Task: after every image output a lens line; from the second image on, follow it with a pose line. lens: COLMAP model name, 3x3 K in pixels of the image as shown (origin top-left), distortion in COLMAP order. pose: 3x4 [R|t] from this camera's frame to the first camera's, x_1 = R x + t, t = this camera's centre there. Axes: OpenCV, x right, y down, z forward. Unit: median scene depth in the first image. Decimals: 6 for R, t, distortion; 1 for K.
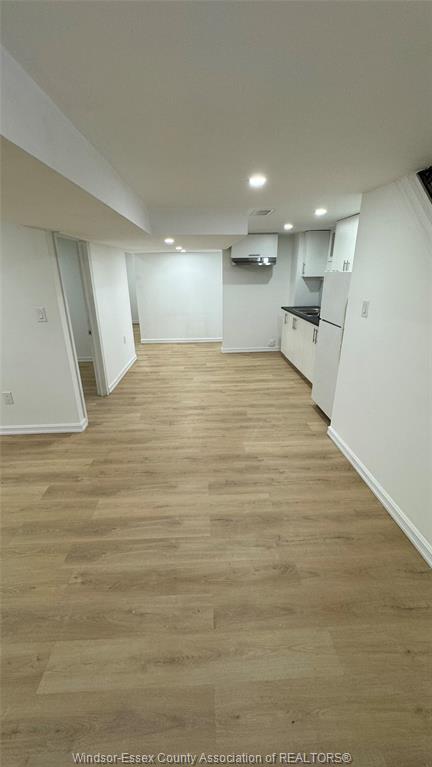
lens RADIAL K [[310.0, 0, 218.5], [0, 310.0, 384.9], [0, 0, 1]] dist [0.011091, -0.000130]
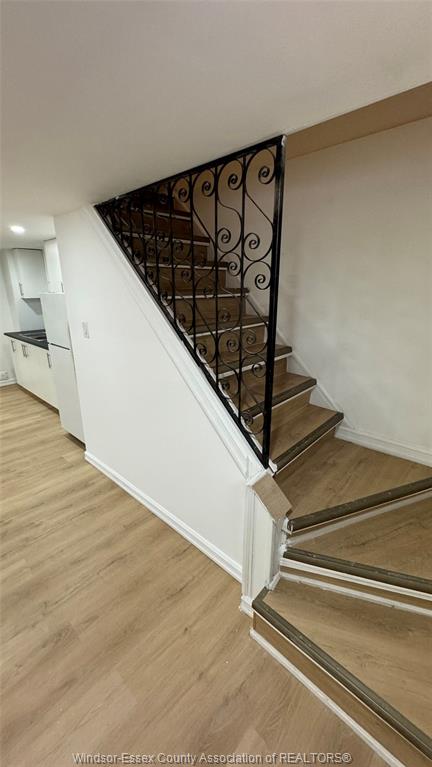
lens RADIAL K [[310.0, 0, 216.3], [0, 310.0, 384.7], [0, 0, 1]] dist [0.011091, -0.000130]
pose [[0.725347, -0.203229, 0.657700, 0.051360], [0.241596, 0.969808, 0.033225, -0.000808], [-0.644595, 0.134798, 0.752547, -0.007274]]
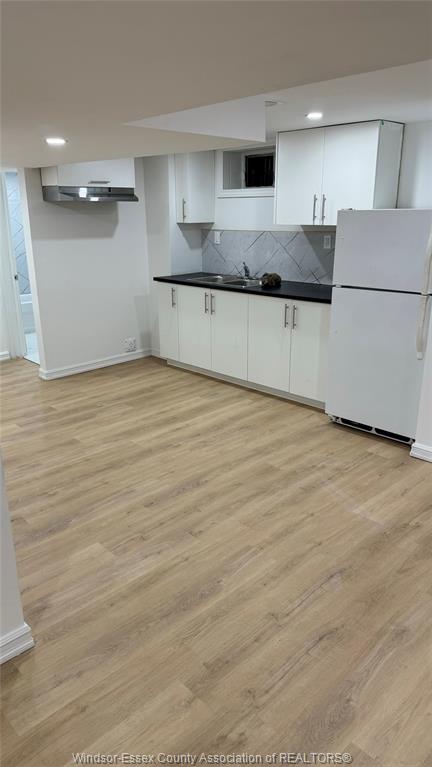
lens RADIAL K [[545.4, 0, 215.6], [0, 545.4, 380.6], [0, 0, 1]] dist [0.061491, -0.006709]
pose [[0.750955, -0.193851, 0.631260, -0.565411], [0.235214, 0.971766, 0.018602, -0.097133], [-0.617042, 0.134512, 0.775348, 0.301322]]
